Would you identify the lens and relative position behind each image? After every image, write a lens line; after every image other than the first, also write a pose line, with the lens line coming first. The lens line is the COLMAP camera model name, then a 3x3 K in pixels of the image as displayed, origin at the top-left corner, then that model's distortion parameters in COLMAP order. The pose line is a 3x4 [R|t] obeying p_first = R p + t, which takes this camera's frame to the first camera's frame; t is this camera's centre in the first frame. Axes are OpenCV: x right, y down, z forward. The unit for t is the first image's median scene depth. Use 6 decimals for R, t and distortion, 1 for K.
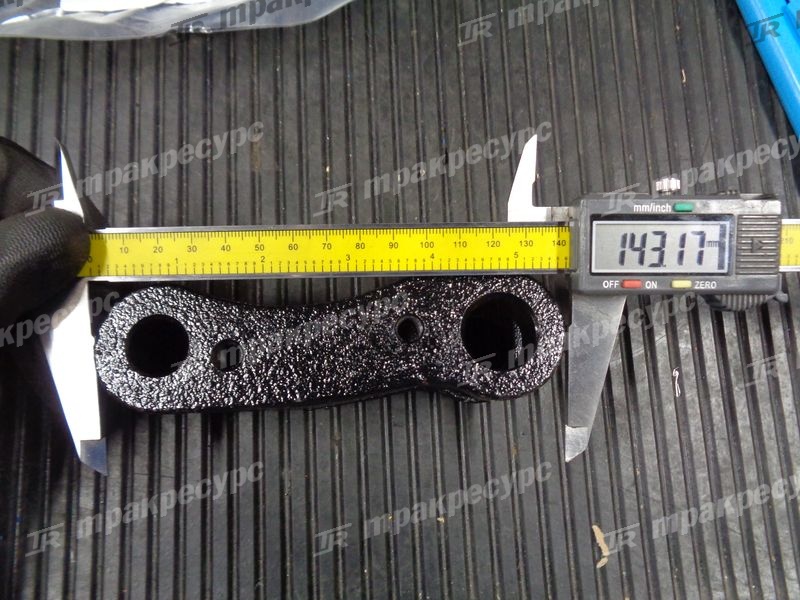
lens RADIAL K [[622.8, 0, 400.0], [0, 622.8, 300.0], [0, 0, 1]] dist [0.003647, -0.003701]
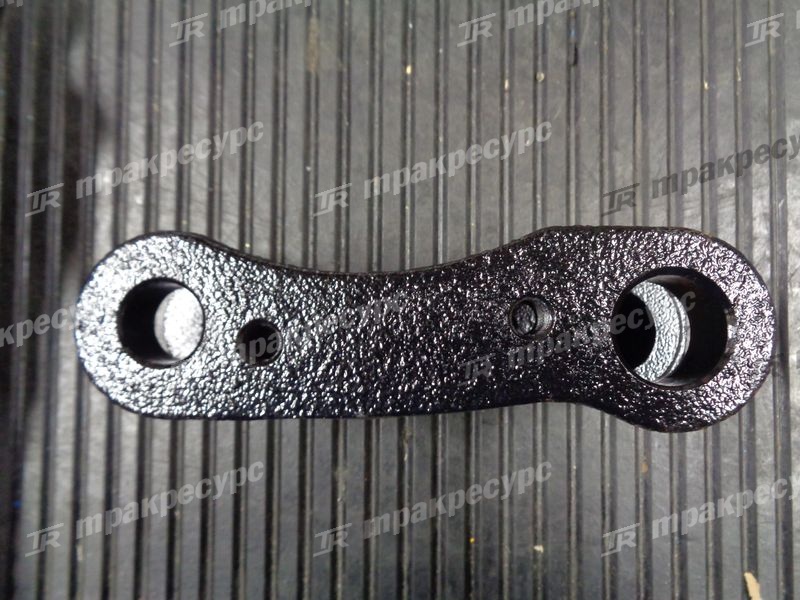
lens RADIAL K [[622.8, 0, 400.0], [0, 622.8, 300.0], [0, 0, 1]] dist [0.003647, -0.003701]
pose [[0.994414, 0.052851, -0.091364, -0.048200], [-0.040869, 0.990884, 0.128370, -0.038405], [0.097315, -0.123919, 0.987509, 0.260736]]
